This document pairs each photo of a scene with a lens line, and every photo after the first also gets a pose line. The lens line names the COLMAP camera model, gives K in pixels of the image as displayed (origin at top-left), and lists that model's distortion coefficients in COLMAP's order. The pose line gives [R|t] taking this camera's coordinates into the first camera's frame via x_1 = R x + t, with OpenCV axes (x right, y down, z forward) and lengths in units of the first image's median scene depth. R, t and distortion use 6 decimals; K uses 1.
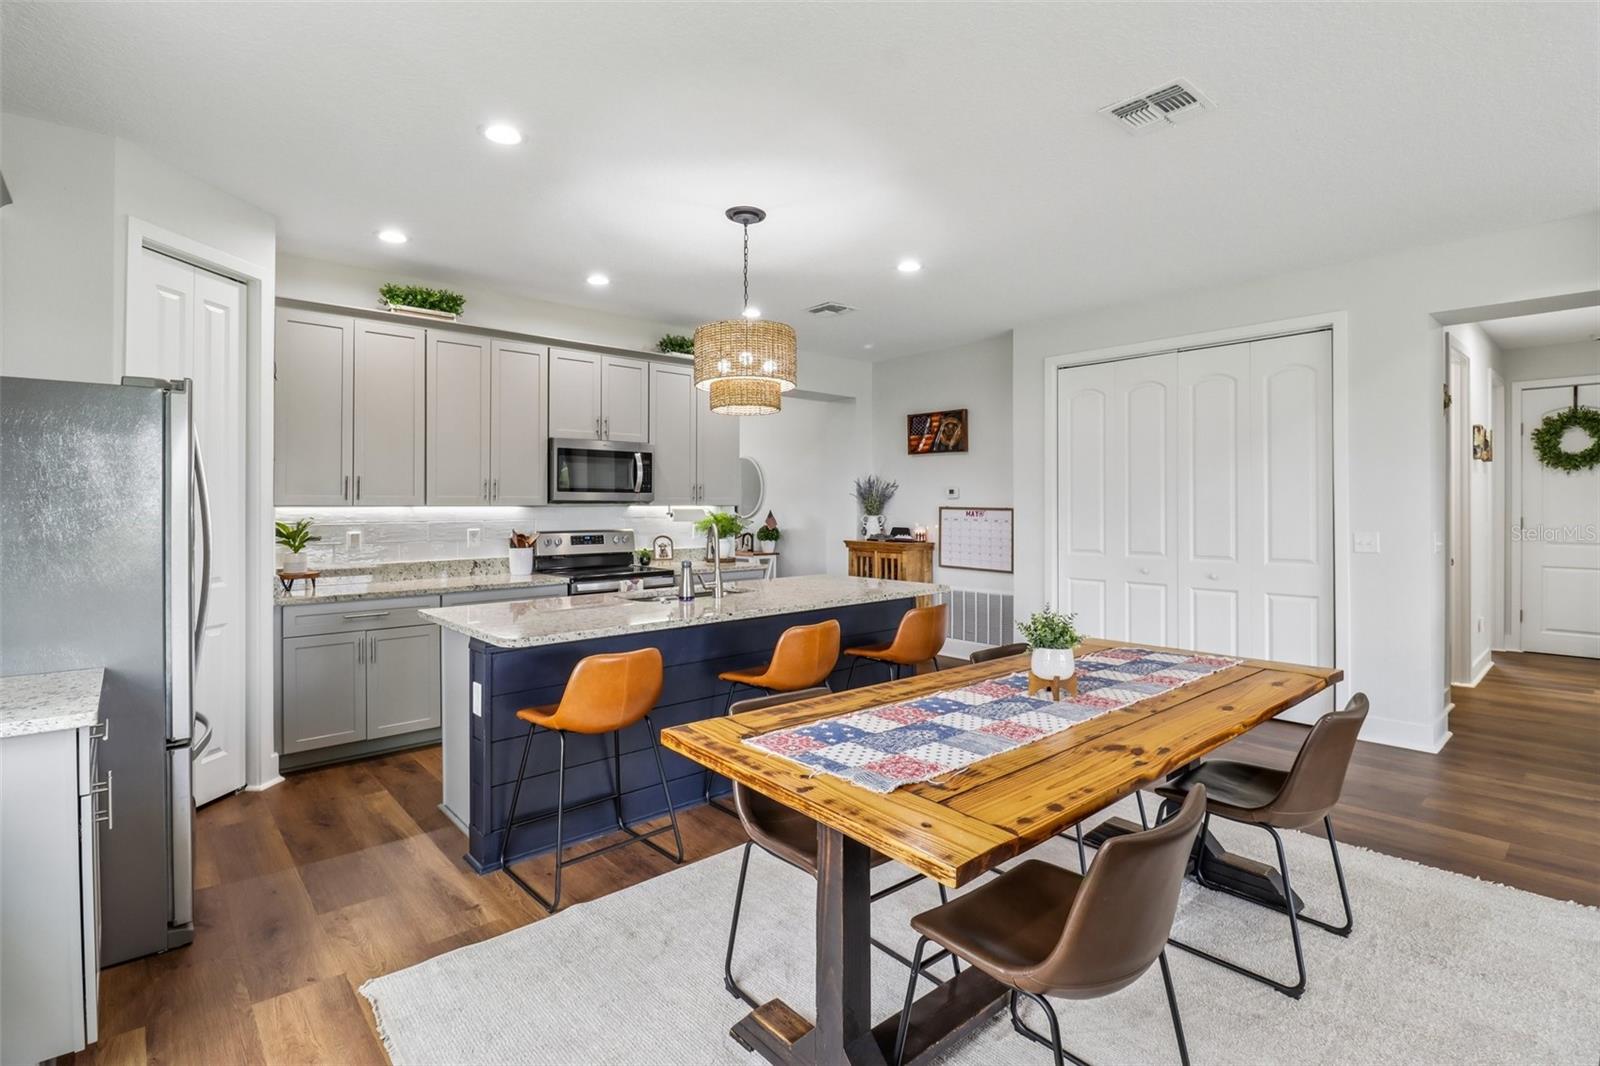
lens RADIAL K [[749.4, 0, 791.6], [0, 749.4, 506.9], [0, 0, 1]] dist [-0.001237, -0.009199]
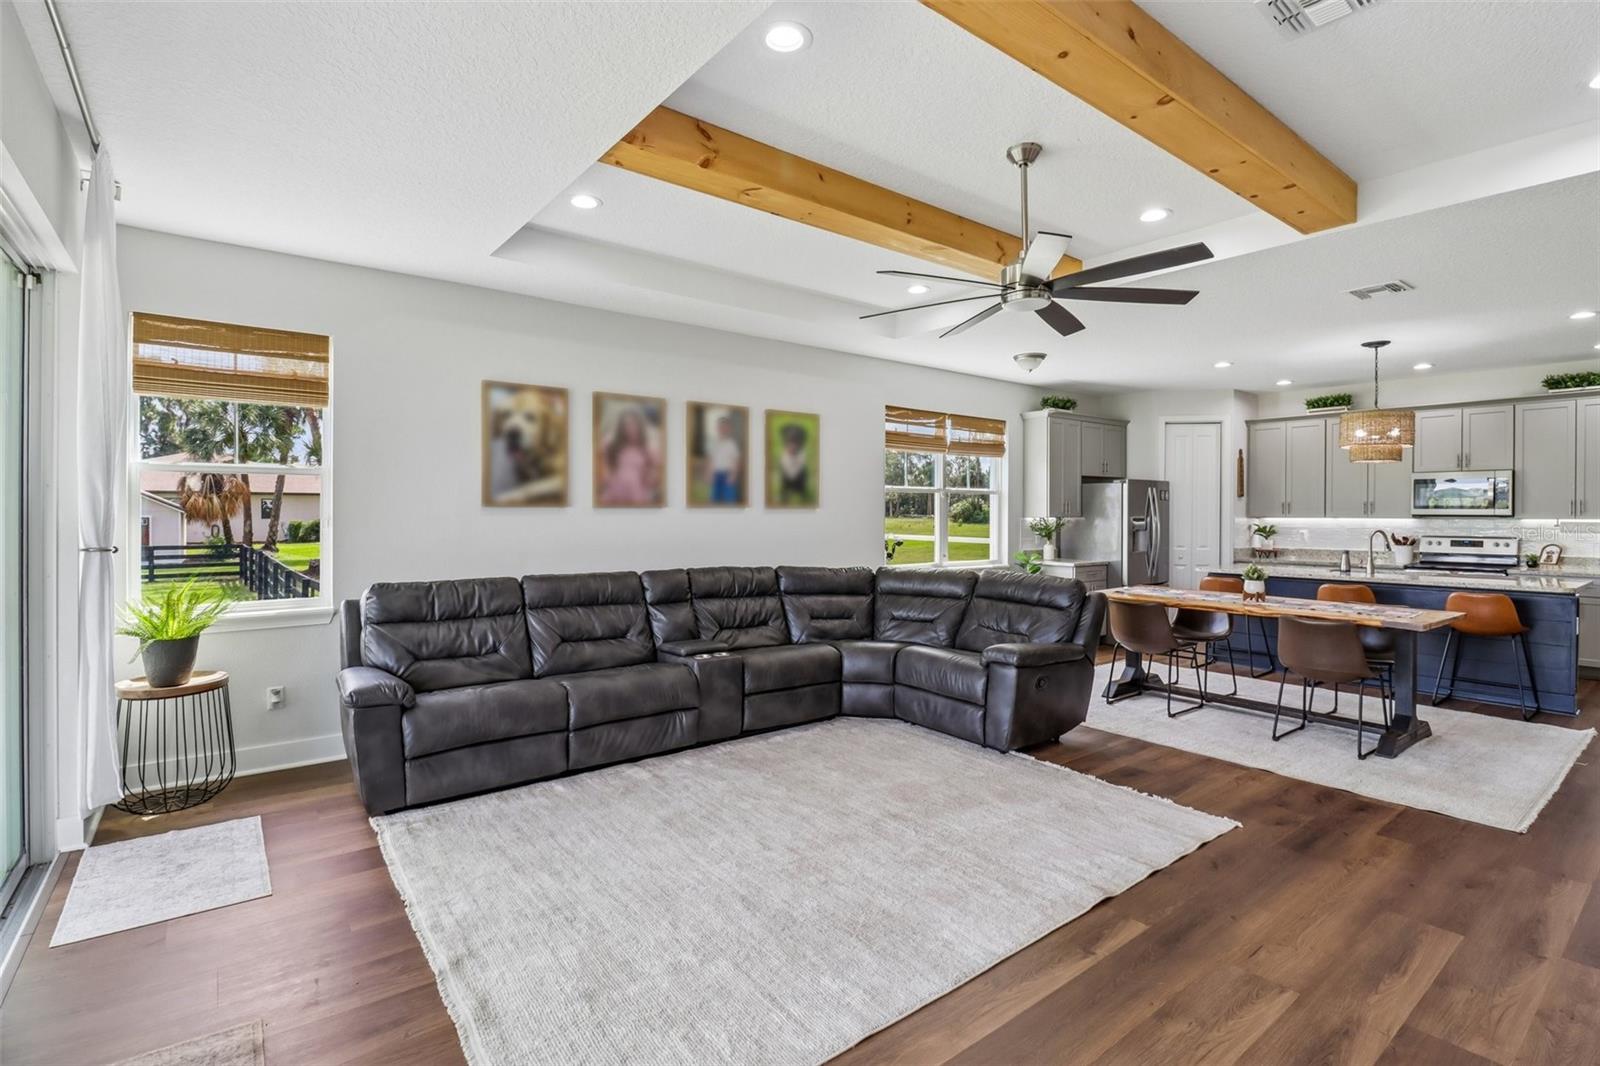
lens RADIAL K [[749.4, 0, 799.5], [0, 749.4, 517.5], [0, 0, 1]] dist [-0.001237, -0.009199]
pose [[-0.065466, 0.008114, -0.997822, 1.159673], [-0.003531, 0.999959, 0.008363, -0.009795], [0.997849, 0.004071, -0.065435, -0.120531]]
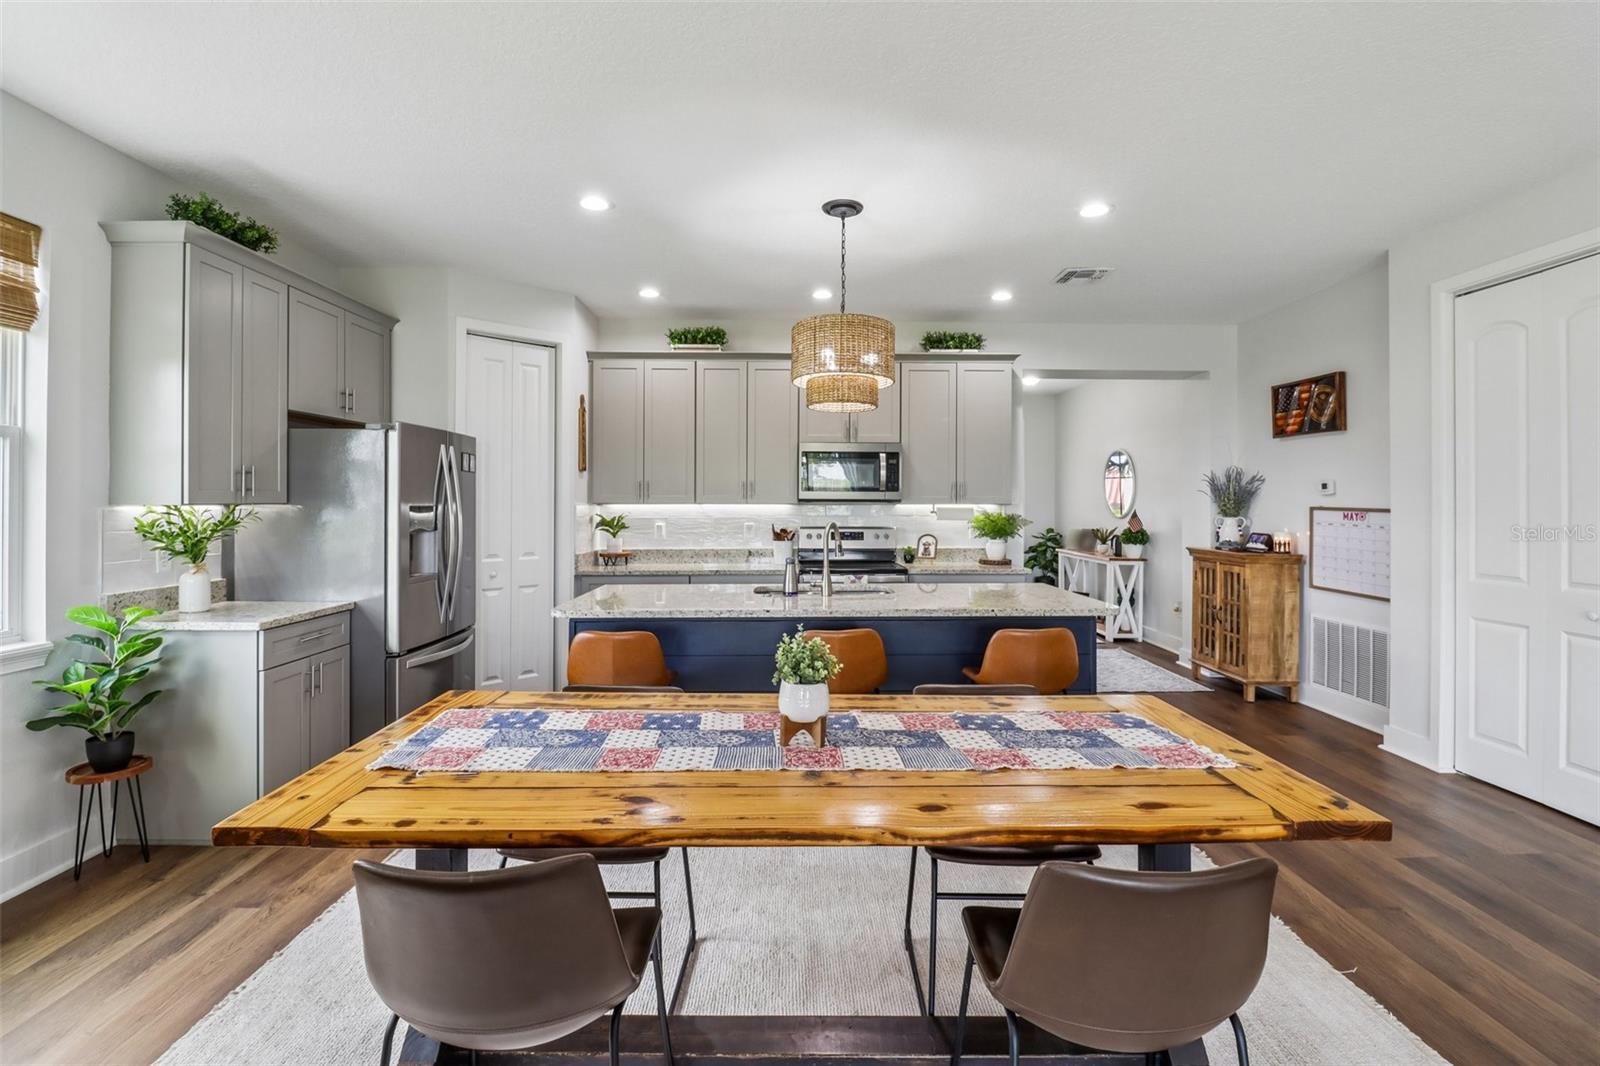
lens RADIAL K [[749.4, 0, 799.1], [0, 749.4, 496.5], [0, 0, 1]] dist [-0.001237, -0.009199]
pose [[0.761075, -0.002832, -0.648658, 0.369710], [-0.003412, 0.999959, -0.008370, -0.002849], [0.648655, 0.008584, 0.761034, 0.143745]]
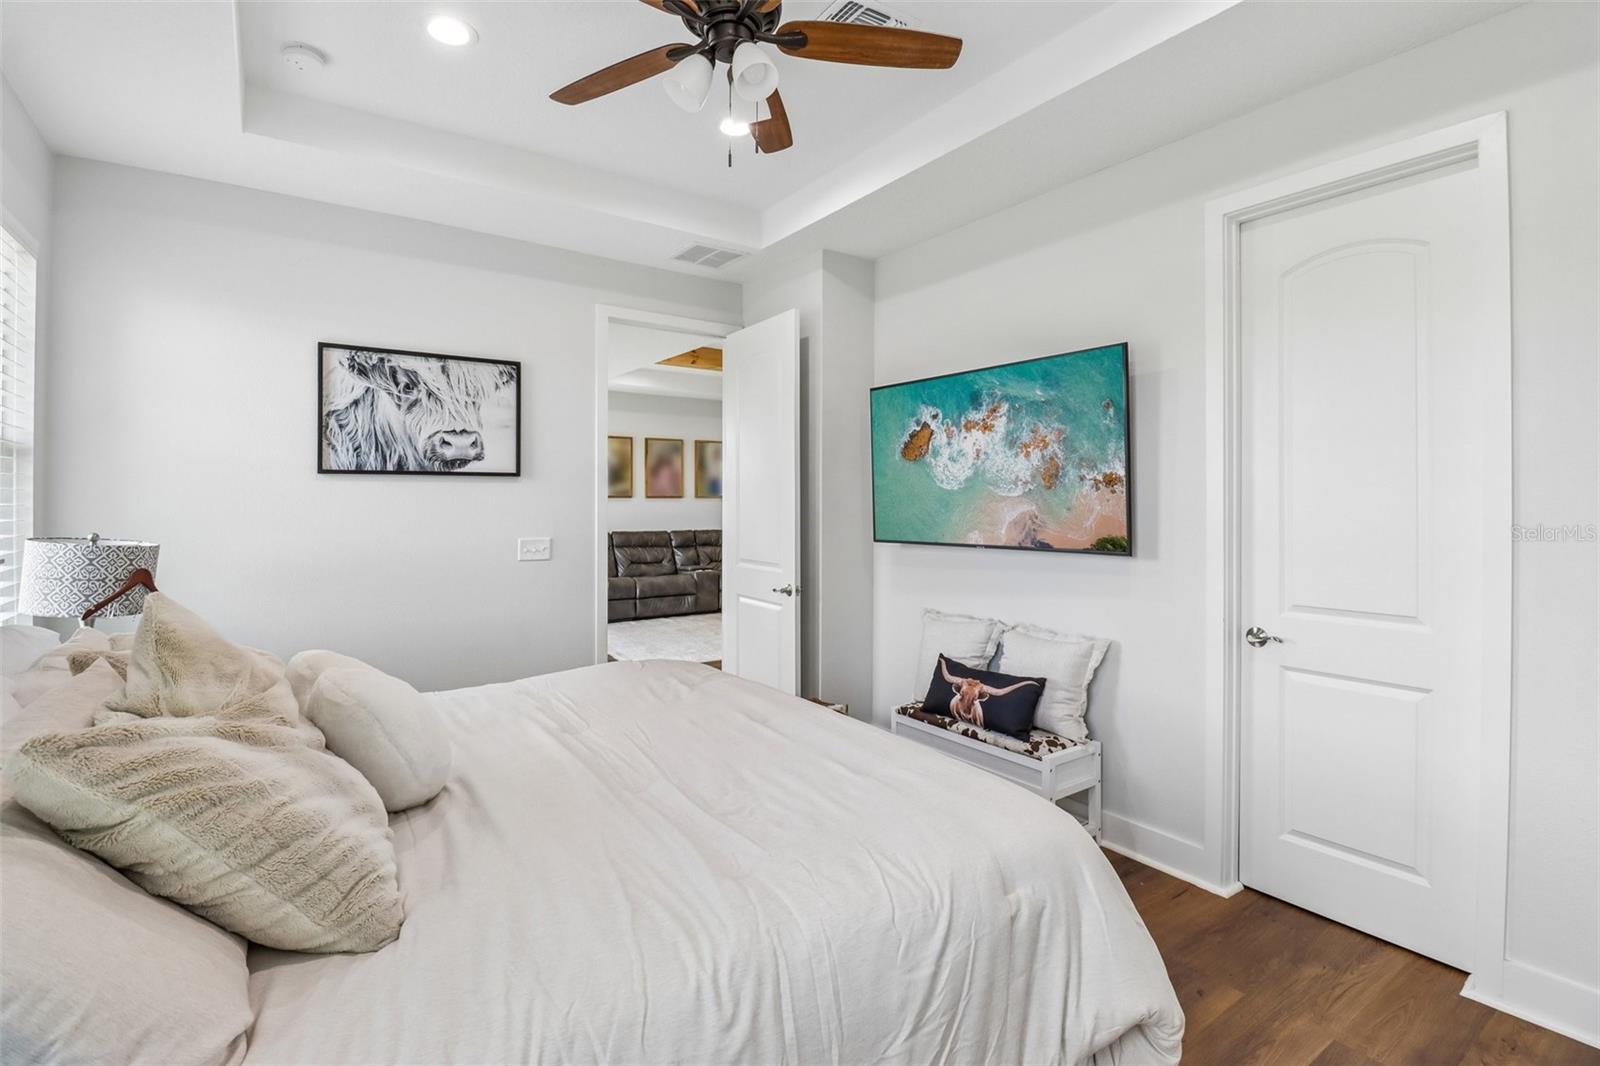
lens RADIAL K [[749.4, 0, 801.3], [0, 749.4, 525.8], [0, 0, 1]] dist [-0.001237, -0.009199]
pose [[-0.111809, 0.031901, -0.993218, 2.003563], [-0.006447, 0.999440, 0.032826, -0.009220], [0.993709, 0.010074, -0.111540, 0.138856]]
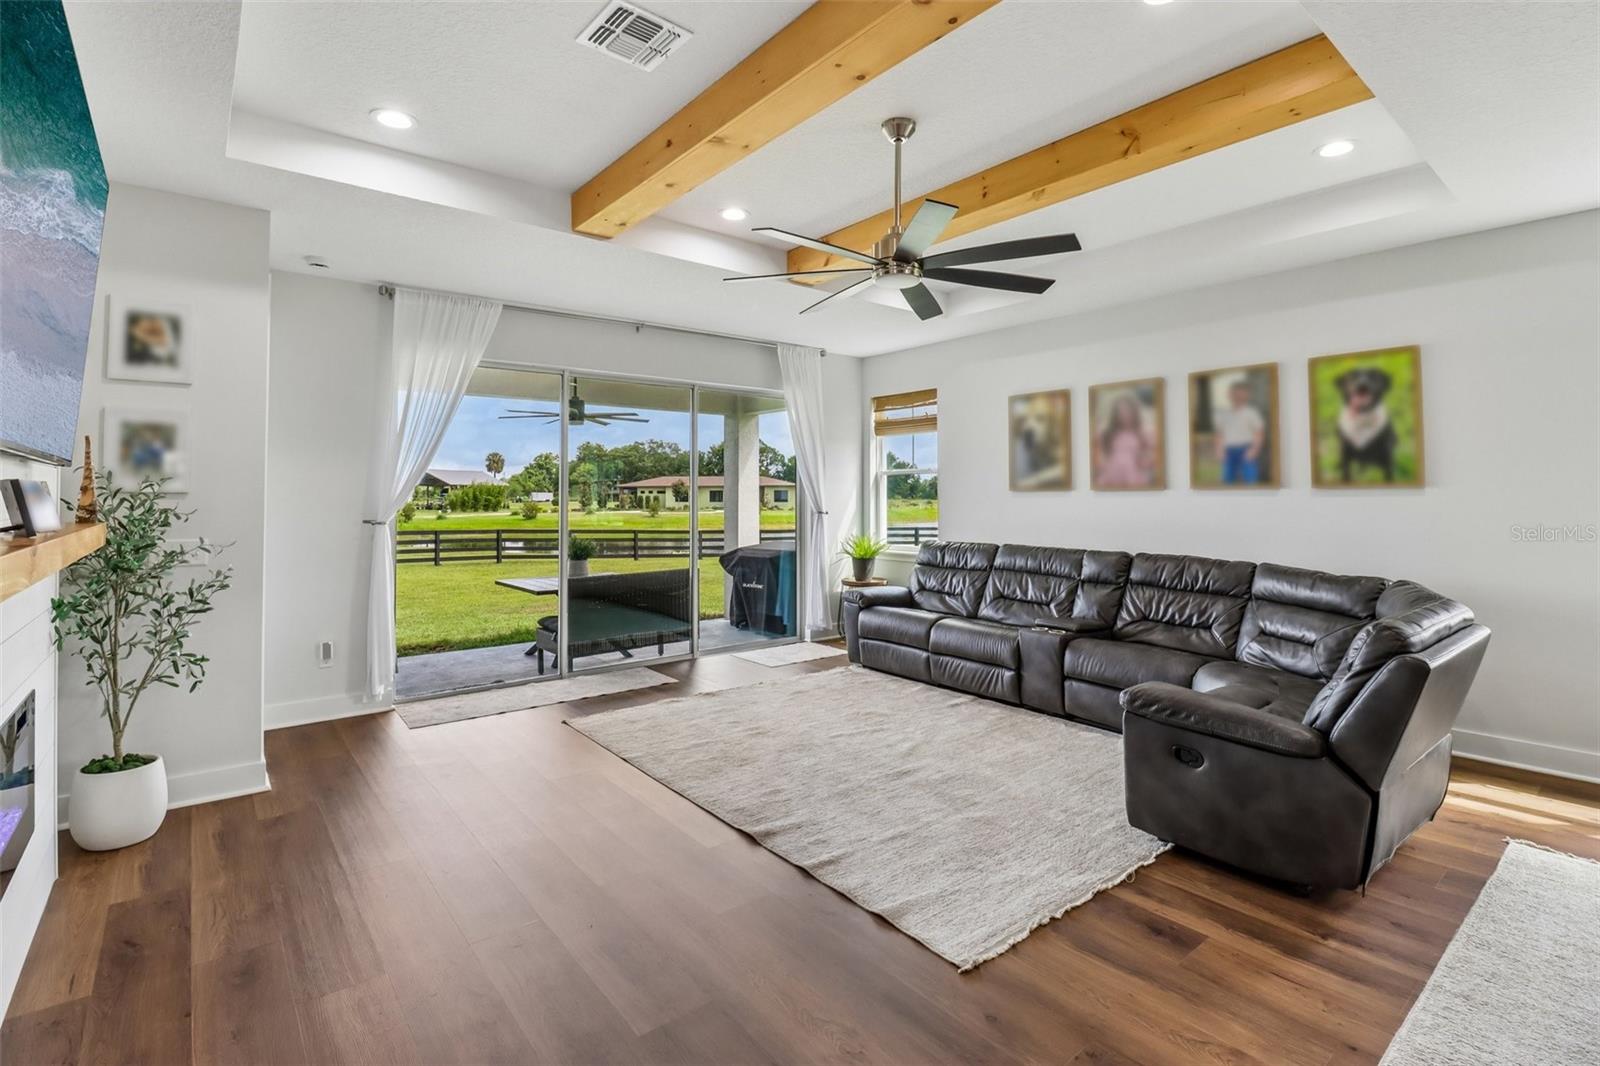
lens RADIAL K [[749.4, 0, 808.3], [0, 749.4, 479.9], [0, 0, 1]] dist [-0.001237, -0.009199]
pose [[-0.999321, 0.003262, 0.036712, 0.581282], [0.002531, 0.999798, -0.019947, -0.008753], [-0.036770, -0.019840, -0.999127, 0.626047]]
